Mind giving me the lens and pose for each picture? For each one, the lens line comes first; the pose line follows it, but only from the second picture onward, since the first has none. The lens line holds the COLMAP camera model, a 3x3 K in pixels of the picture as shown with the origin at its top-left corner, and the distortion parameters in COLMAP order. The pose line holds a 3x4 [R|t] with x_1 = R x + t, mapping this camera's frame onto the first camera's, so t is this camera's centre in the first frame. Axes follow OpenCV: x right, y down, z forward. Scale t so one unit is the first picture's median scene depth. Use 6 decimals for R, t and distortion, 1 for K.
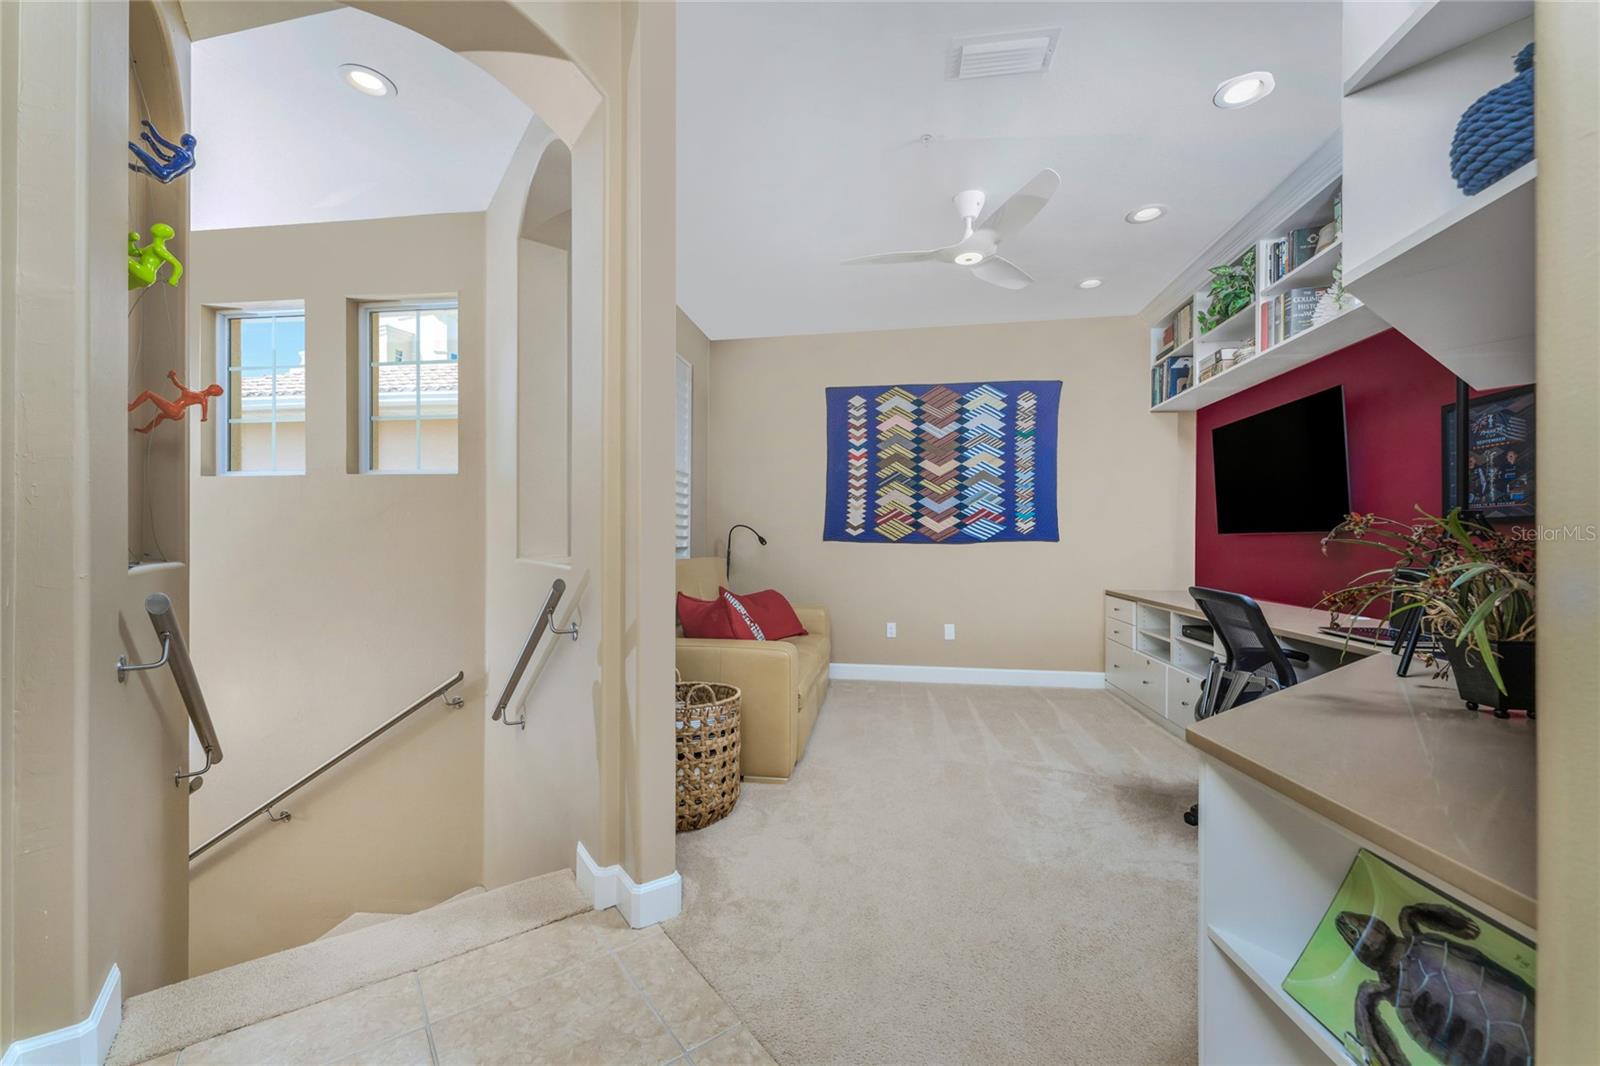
lens RADIAL K [[642.0, 0, 798.8], [0, 642.0, 523.8], [0, 0, 1]] dist [-0.000340, 0.000277]
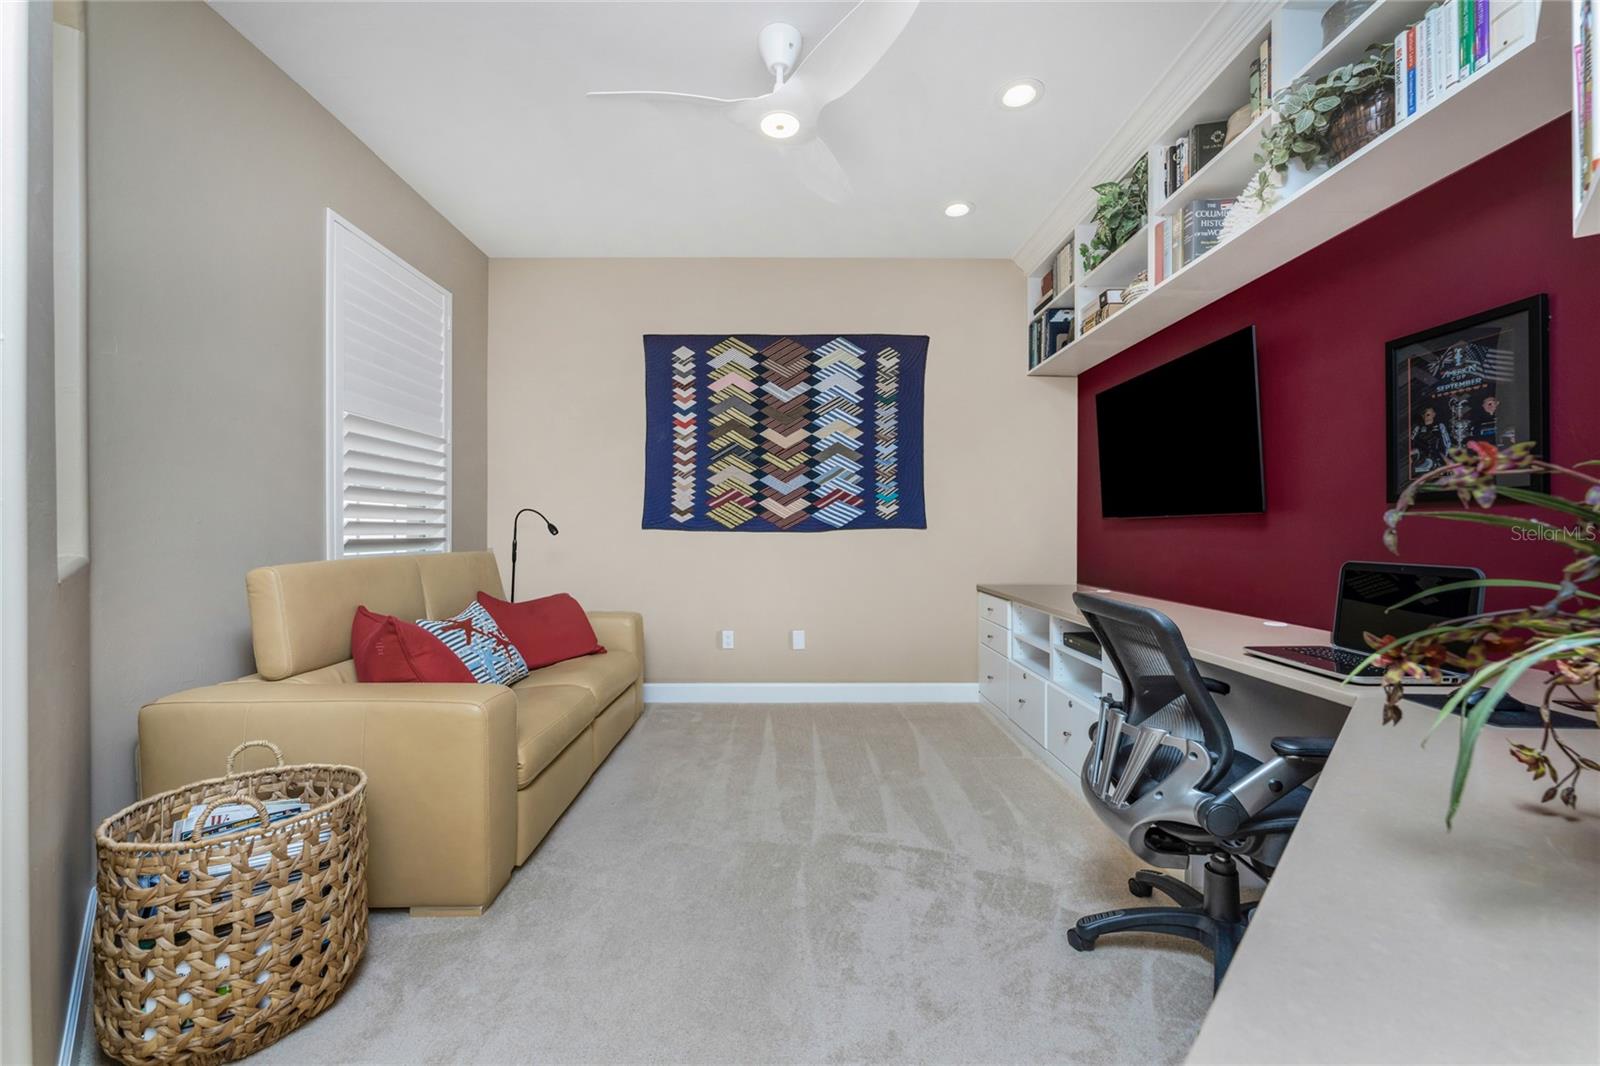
lens RADIAL K [[653.9, 0, 794.9], [0, 653.9, 507.4], [0, 0, 1]] dist [-0.000038, -0.000036]
pose [[0.988780, 0.000393, 0.149378, 0.108536], [0.000815, 0.999967, -0.008025, 0.006655], [-0.149376, 0.008056, 0.988748, 0.182694]]
